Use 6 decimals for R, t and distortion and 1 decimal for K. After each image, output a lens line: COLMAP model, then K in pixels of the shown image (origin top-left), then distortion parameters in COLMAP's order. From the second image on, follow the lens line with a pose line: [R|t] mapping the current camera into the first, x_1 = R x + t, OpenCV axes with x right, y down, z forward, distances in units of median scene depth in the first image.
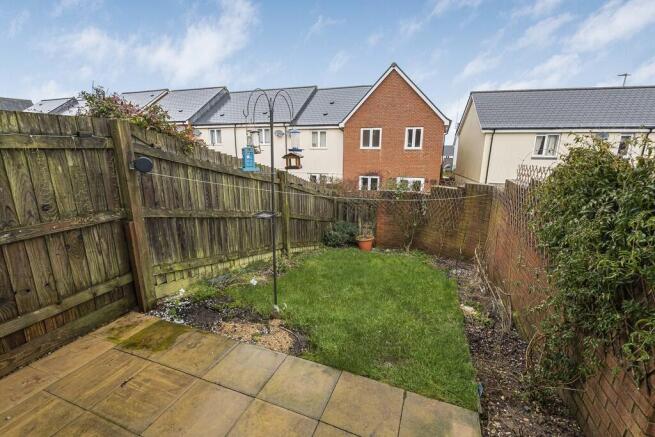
lens RADIAL K [[295.8, 0, 330.7], [0, 295.8, 212.5], [0, 0, 1]] dist [0.001602, -0.001389]
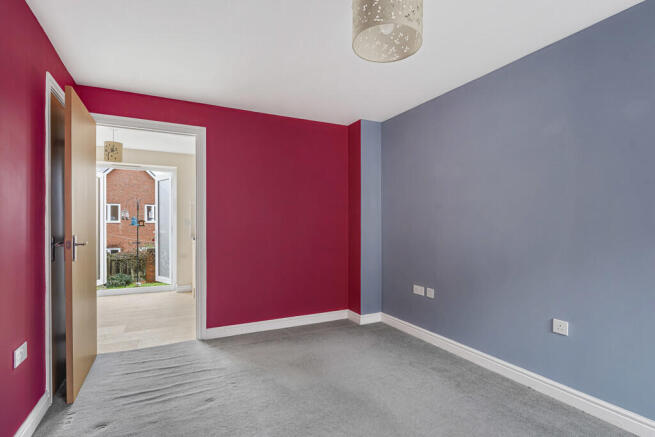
lens RADIAL K [[337.7, 0, 330.4], [0, 337.7, 220.9], [0, 0, 1]] dist [0.005741, 0.000400]
pose [[0.680701, -0.005613, 0.732540, -0.234023], [0.169416, 0.974069, -0.149963, 0.104455], [-0.712702, 0.226183, 0.664001, -0.411951]]
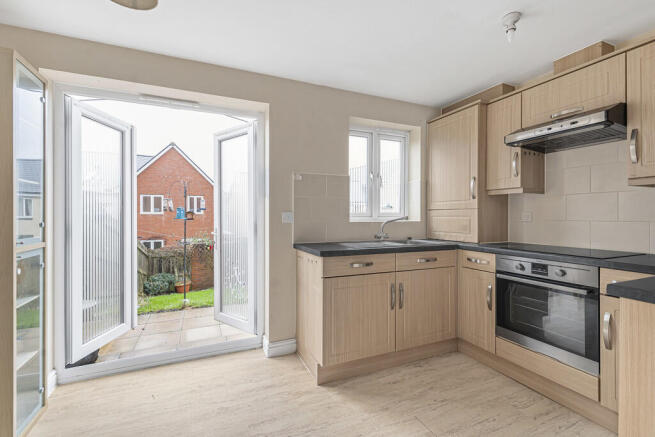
lens RADIAL K [[295.8, 0, 325.6], [0, 295.8, 214.1], [0, 0, 1]] dist [0.001602, -0.001389]
pose [[0.721072, -0.006290, 0.692832, -0.162212], [0.157149, 0.975383, -0.154700, 0.047436], [-0.674804, 0.220428, 0.704309, -0.166491]]
